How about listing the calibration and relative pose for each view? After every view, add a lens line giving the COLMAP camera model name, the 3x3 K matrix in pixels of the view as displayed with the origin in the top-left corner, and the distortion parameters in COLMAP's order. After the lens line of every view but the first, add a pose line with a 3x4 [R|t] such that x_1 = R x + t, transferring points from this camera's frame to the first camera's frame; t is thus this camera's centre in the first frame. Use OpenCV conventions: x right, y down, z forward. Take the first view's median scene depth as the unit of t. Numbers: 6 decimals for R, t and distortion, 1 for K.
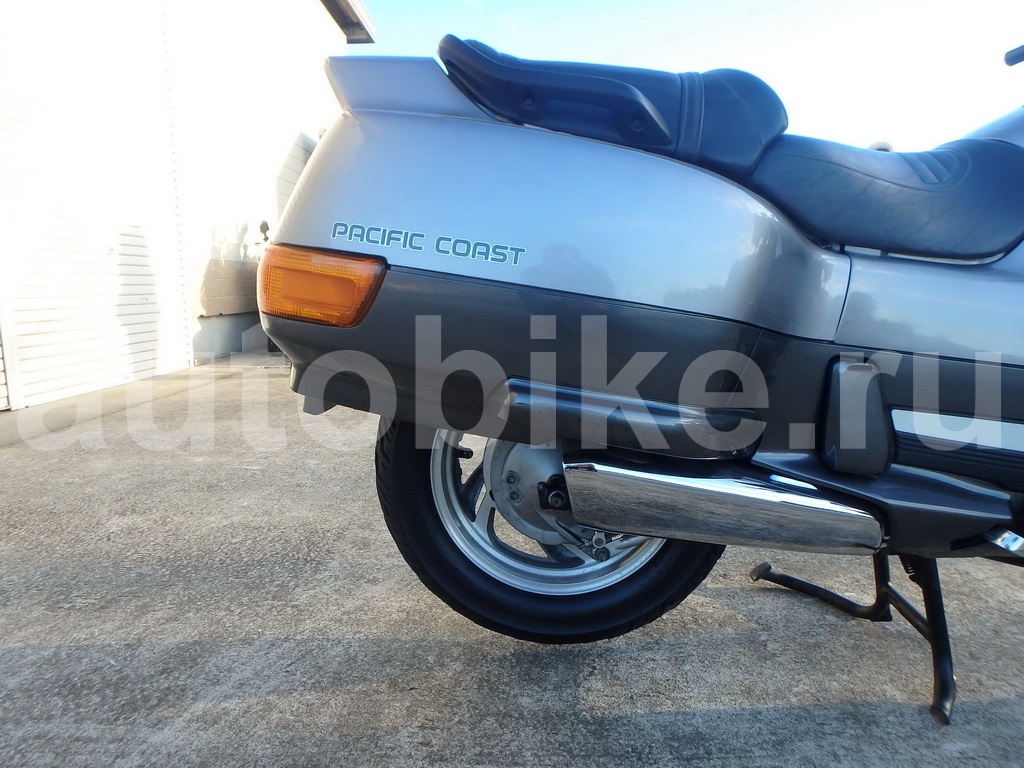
lens RADIAL K [[644.3, 0, 509.0], [0, 644.3, 373.5], [0, 0, 1]] dist [-0.035725, 0.013798]
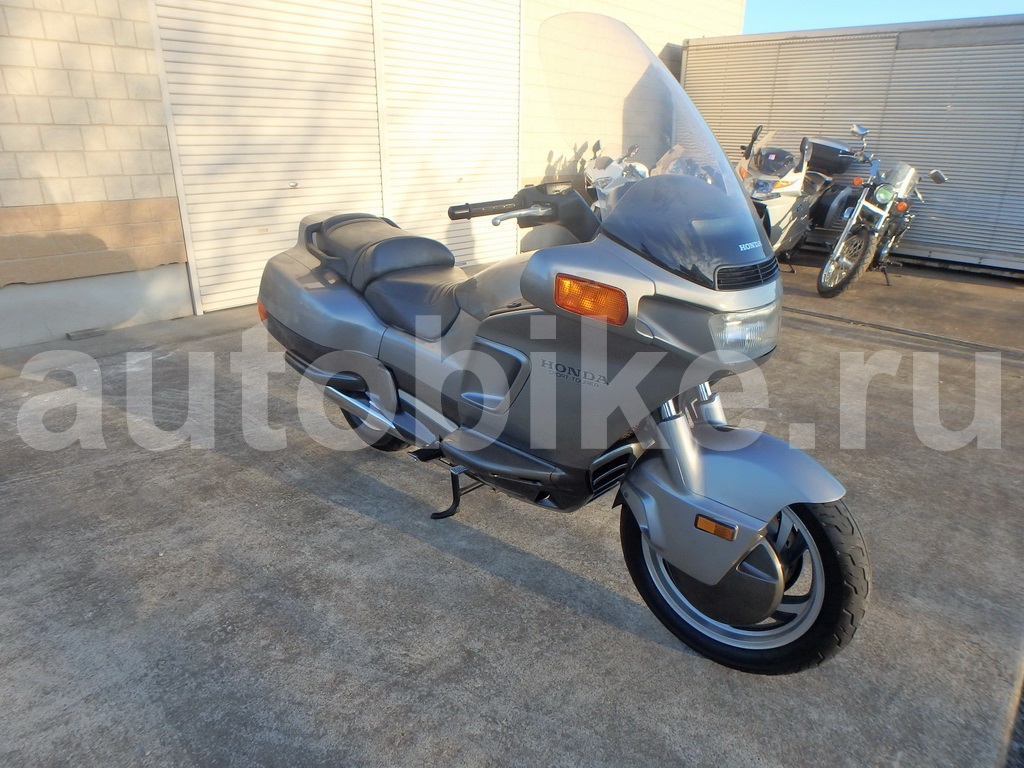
lens RADIAL K [[644.3, 0, 509.6], [0, 644.3, 375.2], [0, 0, 1]] dist [-0.035725, 0.013798]
pose [[0.752451, 0.243378, -0.612033, 1.954466], [-0.105682, 0.961799, 0.252535, -0.544732], [0.650115, -0.125339, 0.749427, -0.513063]]
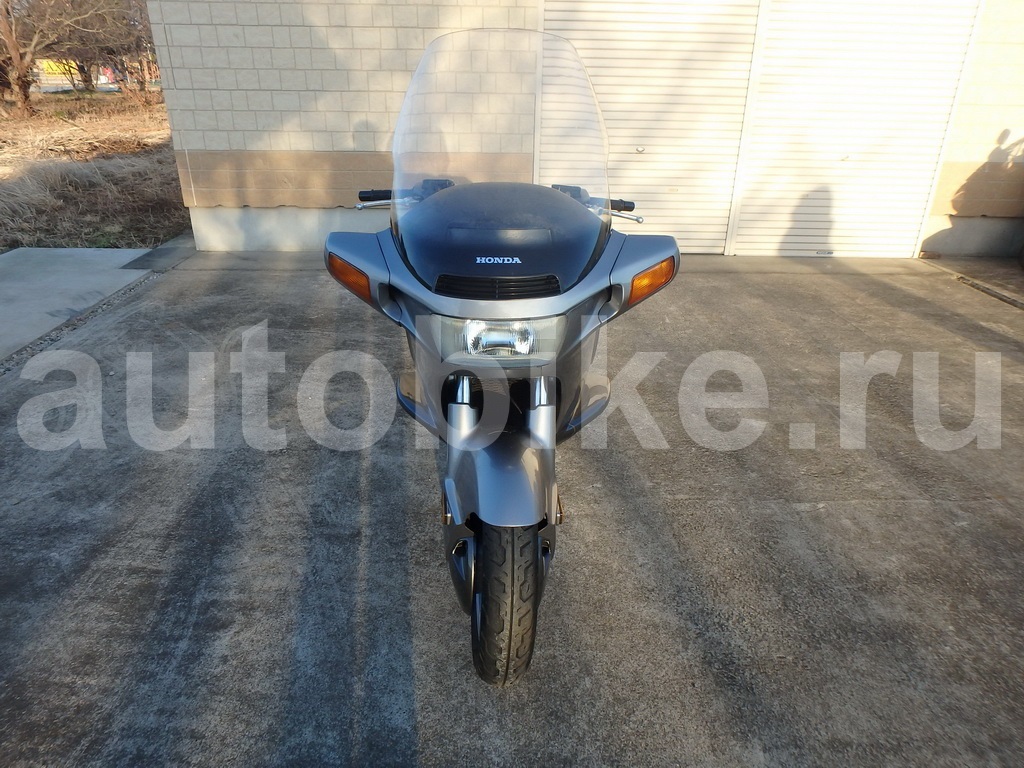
lens RADIAL K [[644.3, 0, 514.0], [0, 644.3, 371.4], [0, 0, 1]] dist [-0.035725, 0.013798]
pose [[0.068601, 0.414896, -0.907279, 2.753820], [-0.148089, 0.903581, 0.402008, -0.833839], [0.986592, 0.106780, 0.123428, 0.702273]]
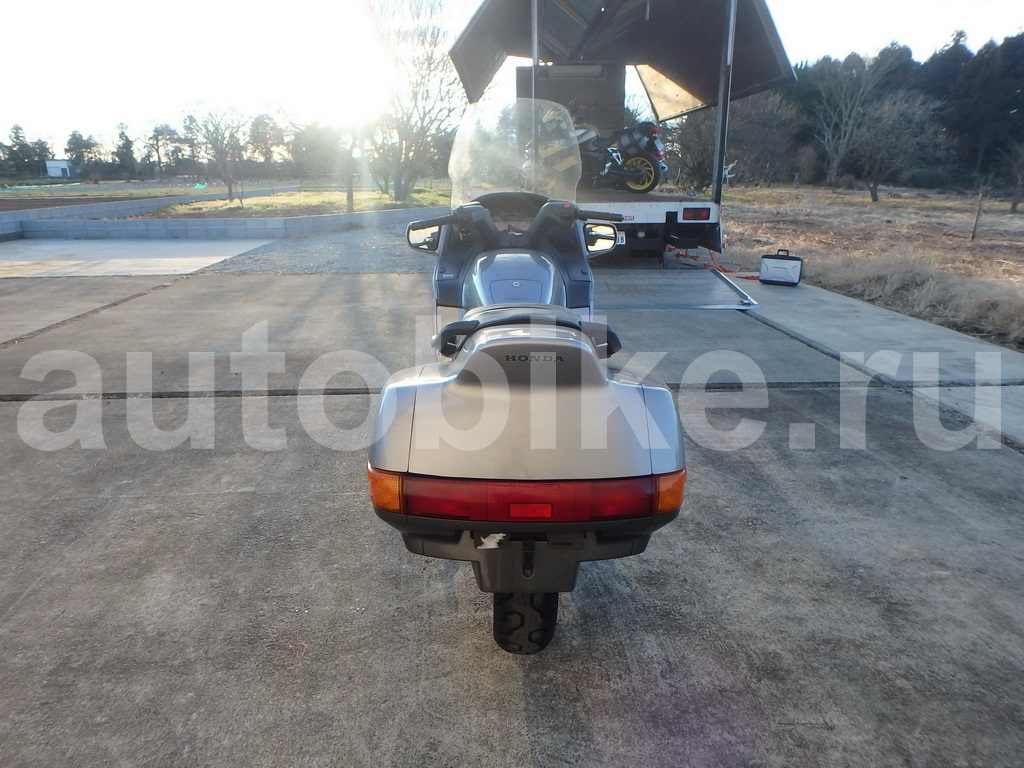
lens RADIAL K [[644.3, 0, 503.3], [0, 644.3, 391.1], [0, 0, 1]] dist [-0.035725, 0.013798]
pose [[-0.089984, -0.324876, 0.941466, -1.351603], [0.141220, 0.931588, 0.334965, -0.763987], [-0.985880, 0.163095, -0.037949, 1.047239]]
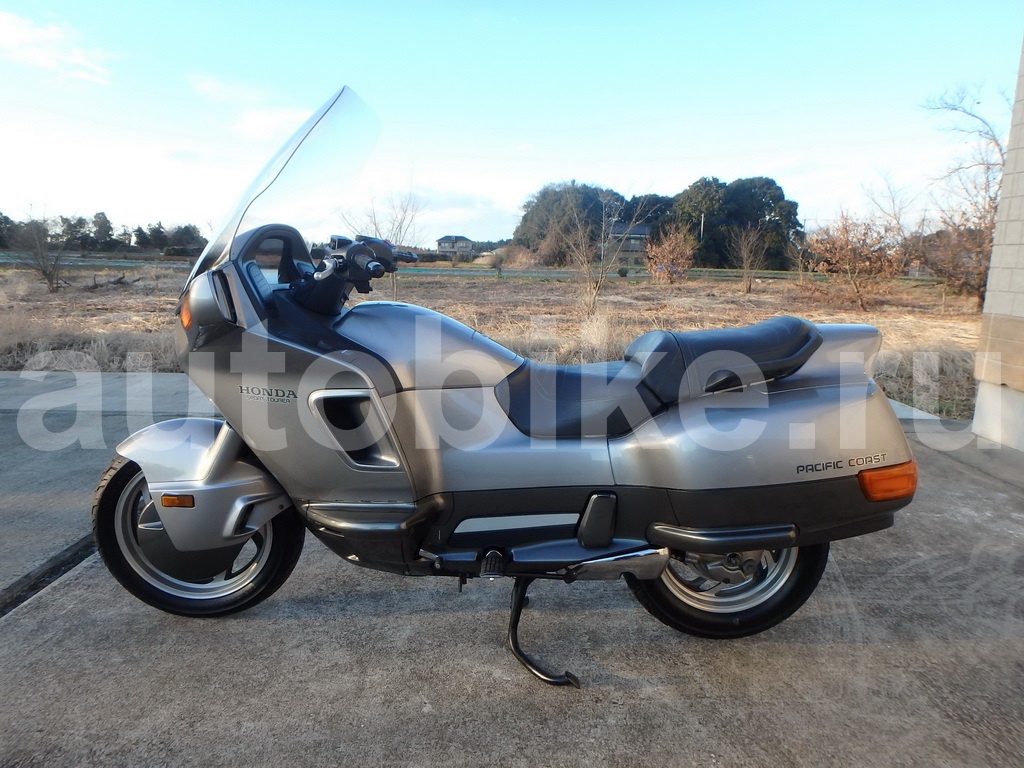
lens RADIAL K [[644.3, 0, 510.5], [0, 644.3, 378.1], [0, 0, 1]] dist [-0.035725, 0.013798]
pose [[-0.999089, -0.025446, -0.034267, 0.720291], [-0.034958, 0.948478, 0.314909, -0.806545], [0.024488, 0.315820, -0.948503, 2.511682]]
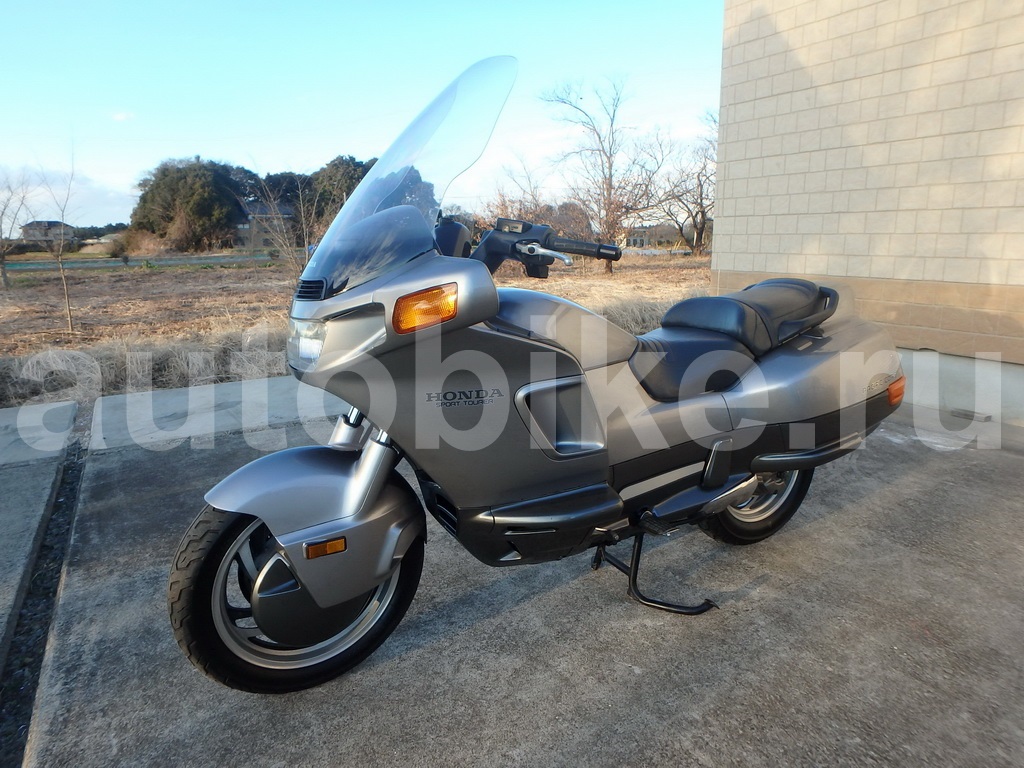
lens RADIAL K [[644.3, 0, 508.2], [0, 644.3, 381.5], [0, 0, 1]] dist [-0.035725, 0.013798]
pose [[-0.845558, 0.115268, -0.521292, 1.857352], [-0.069506, 0.944337, 0.321553, -0.750983], [0.529340, 0.308124, -0.790480, 2.190523]]
